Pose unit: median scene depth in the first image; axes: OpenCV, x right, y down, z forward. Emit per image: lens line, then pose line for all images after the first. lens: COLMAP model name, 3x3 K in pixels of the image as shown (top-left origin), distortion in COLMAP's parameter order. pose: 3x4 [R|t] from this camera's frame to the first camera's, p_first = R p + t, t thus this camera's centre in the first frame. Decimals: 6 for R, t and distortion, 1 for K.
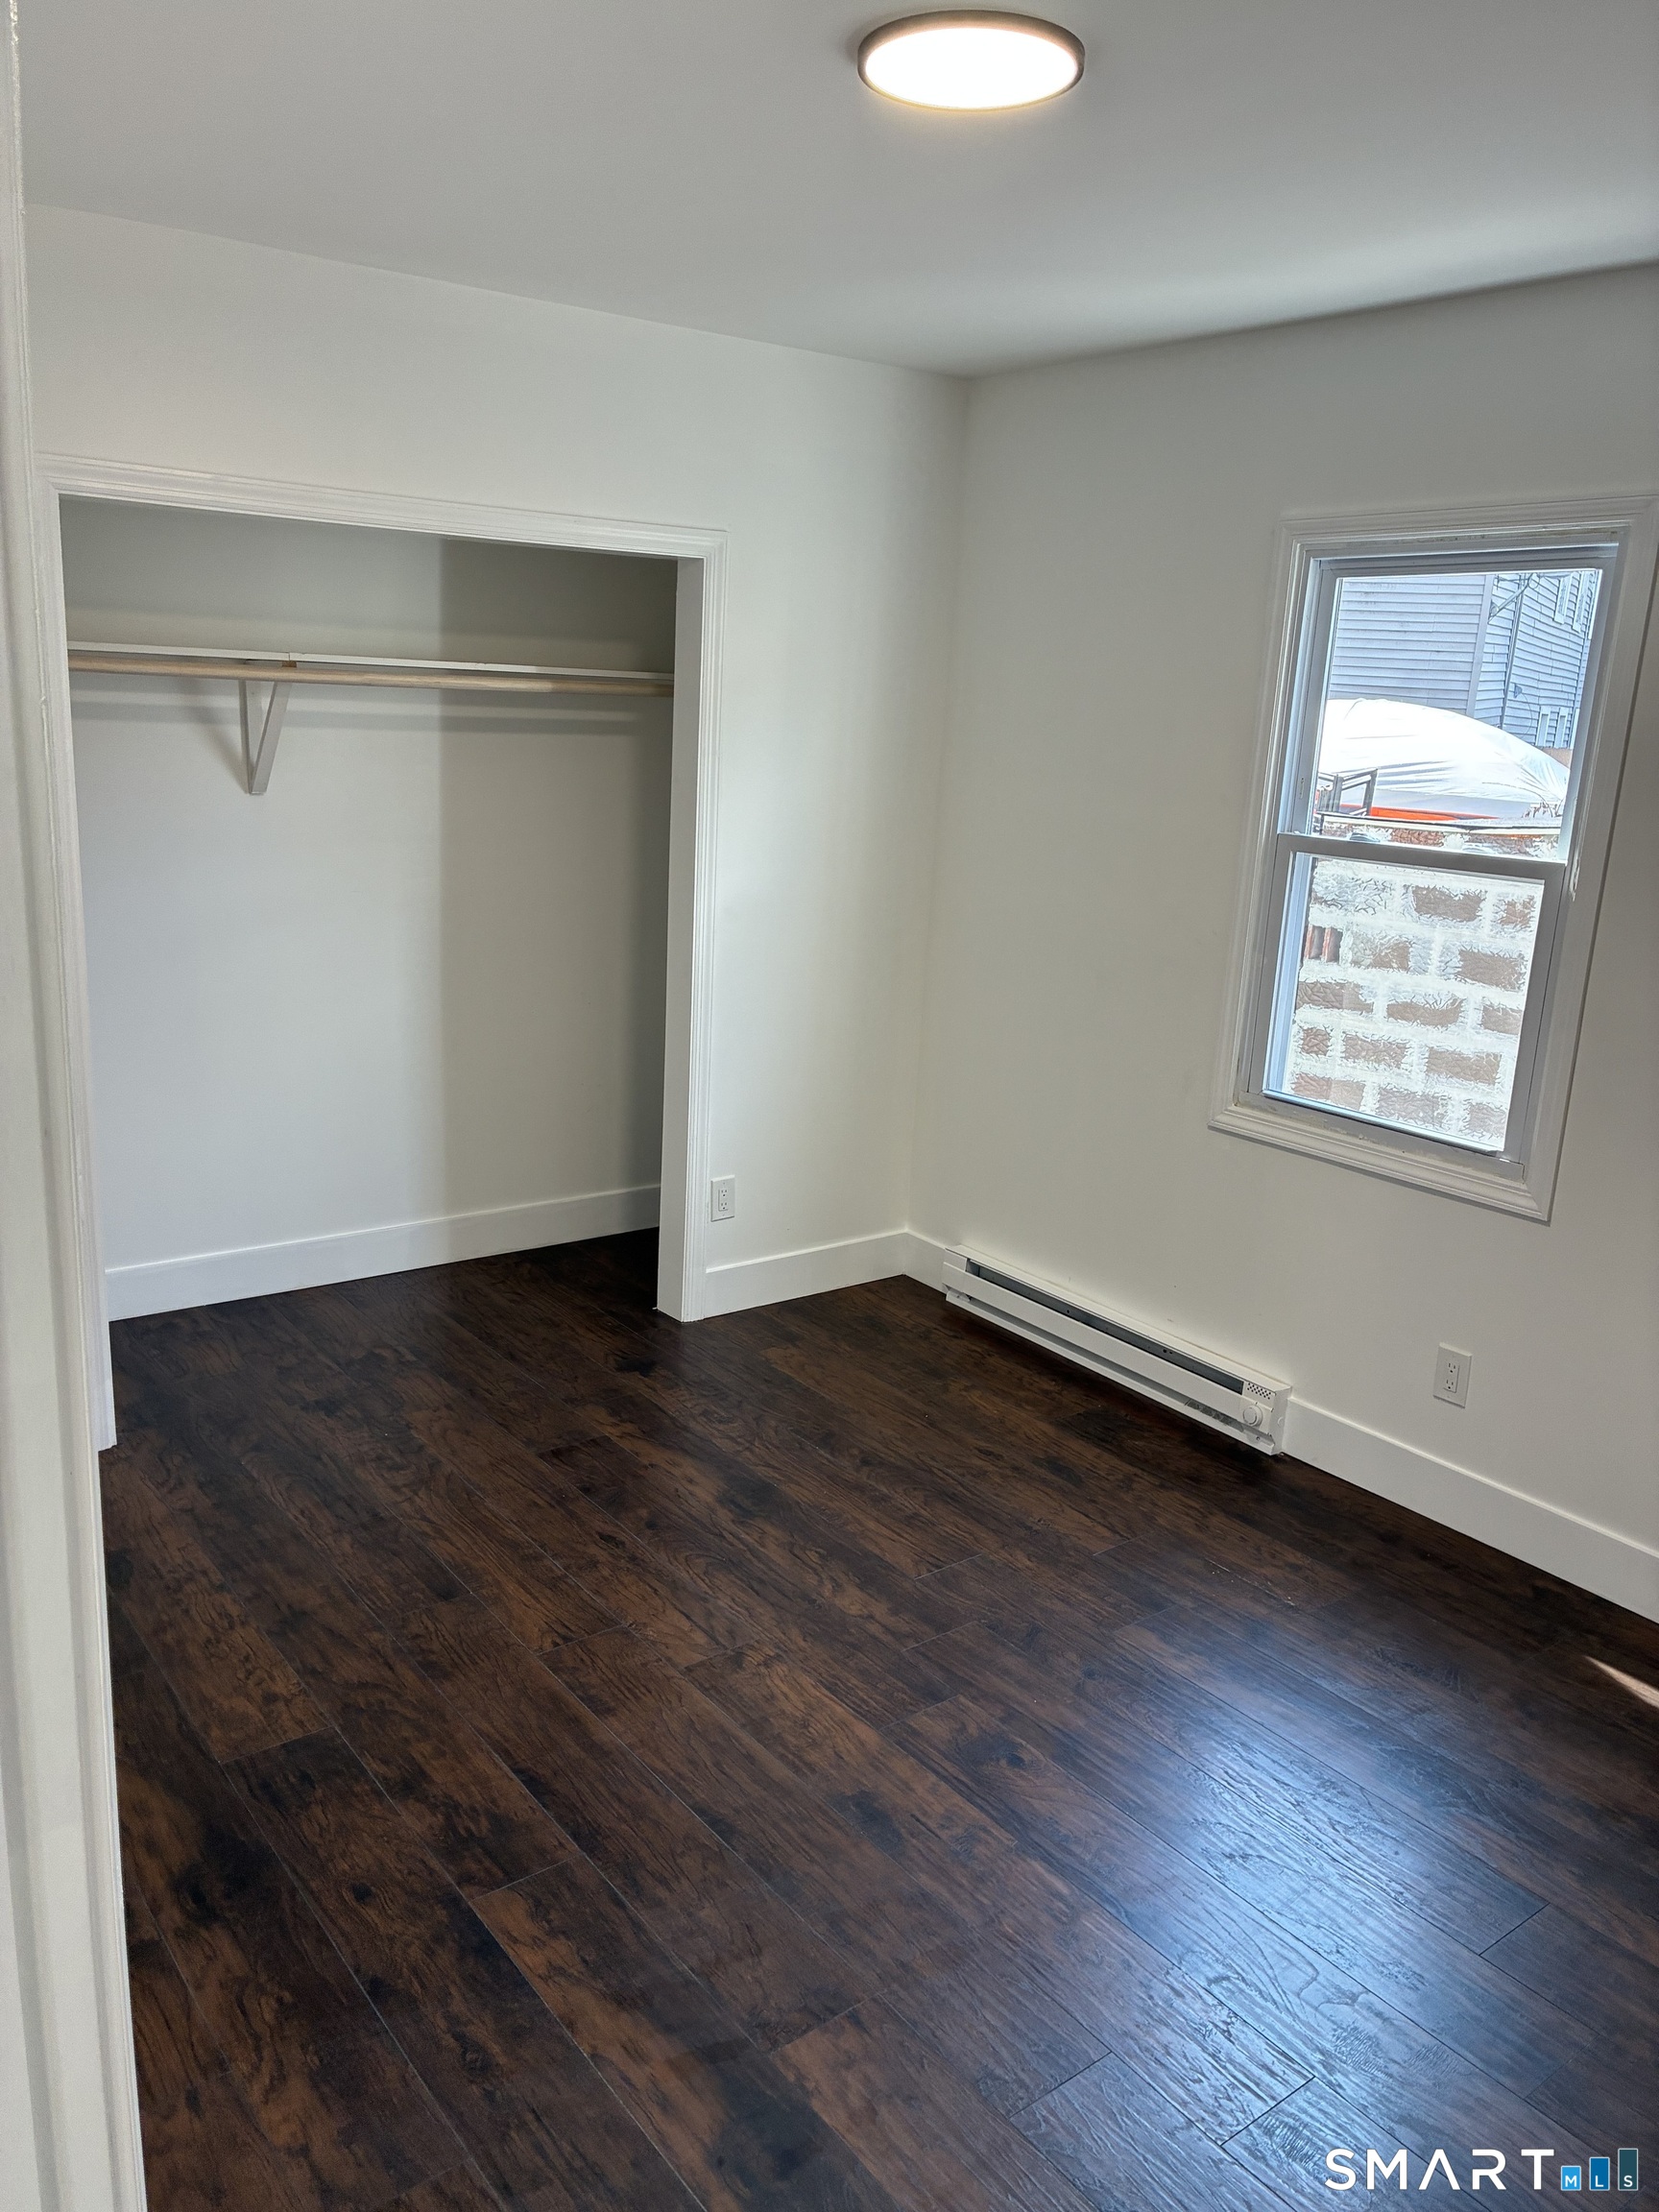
lens RADIAL K [[1665.1, 0, 829.5], [0, 1665.1, 1106.0], [0, 0, 1]] dist [-0.000364, -0.003860]
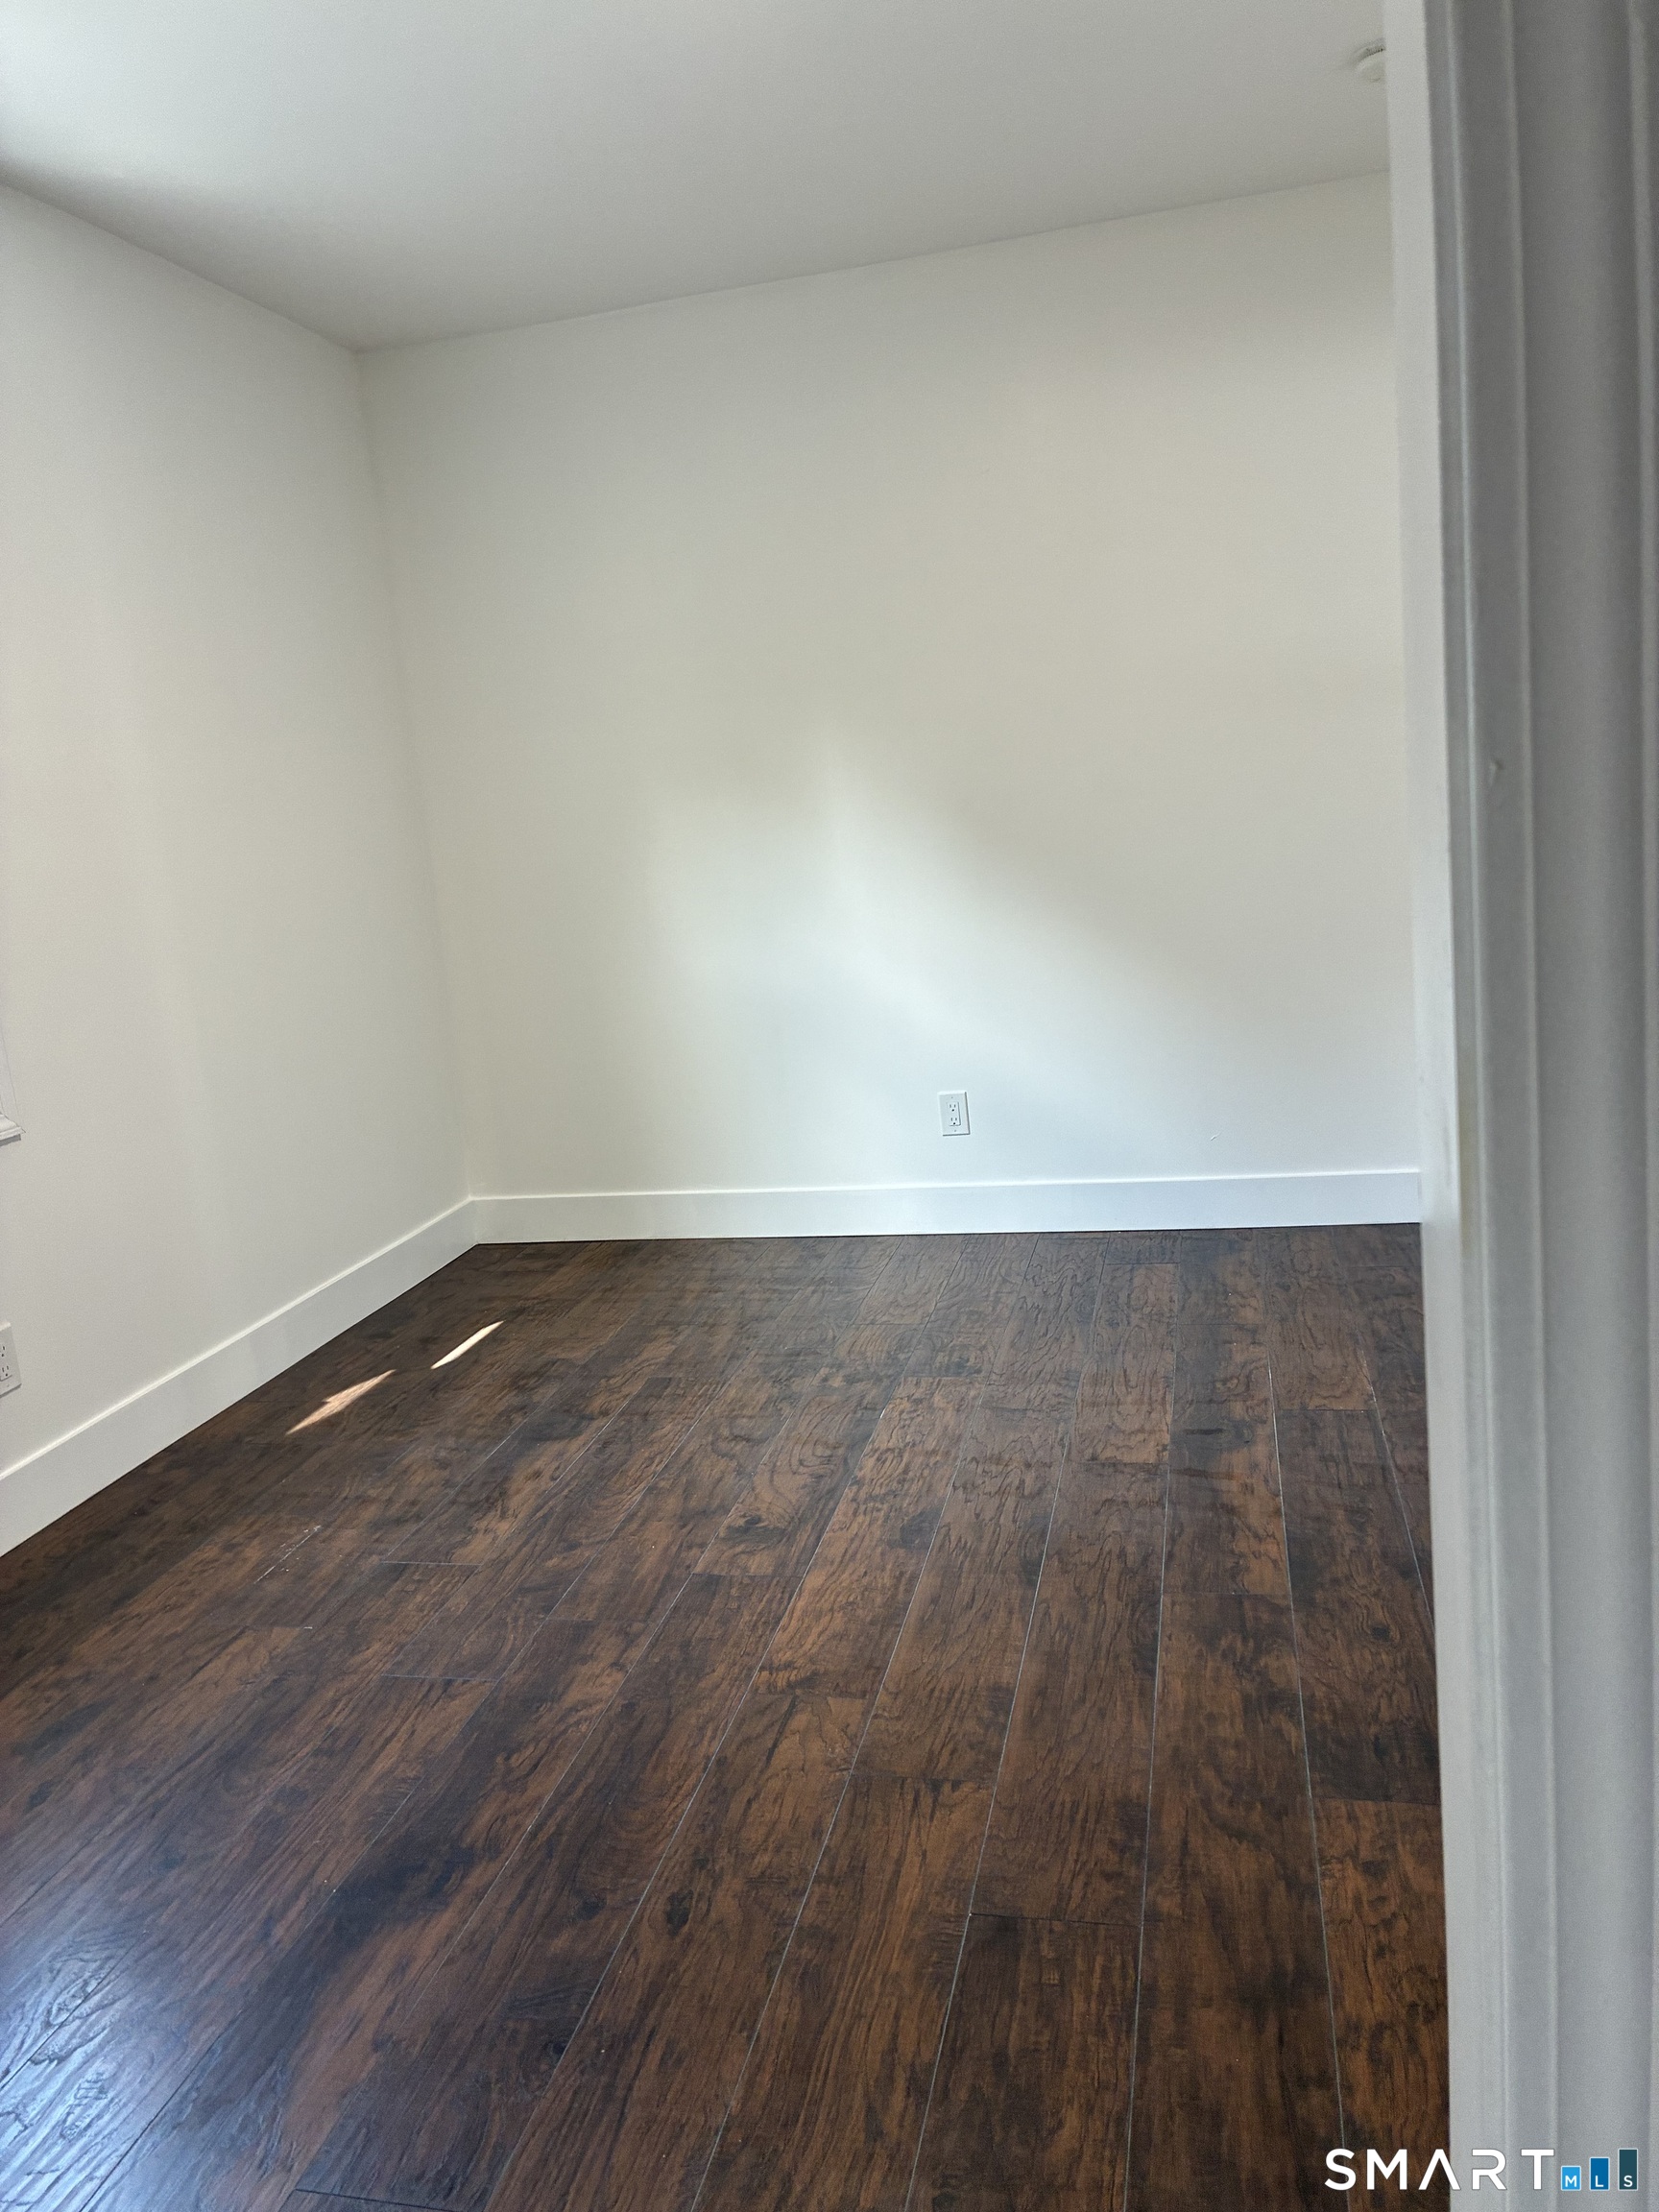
lens RADIAL K [[1665.1, 0, 829.5], [0, 1665.1, 1106.0], [0, 0, 1]] dist [-0.000364, -0.003860]
pose [[-0.639910, -0.125690, 0.758101, -0.651943], [0.246717, 0.900702, 0.357585, -0.191882], [-0.727768, 0.415859, -0.545358, 1.382221]]
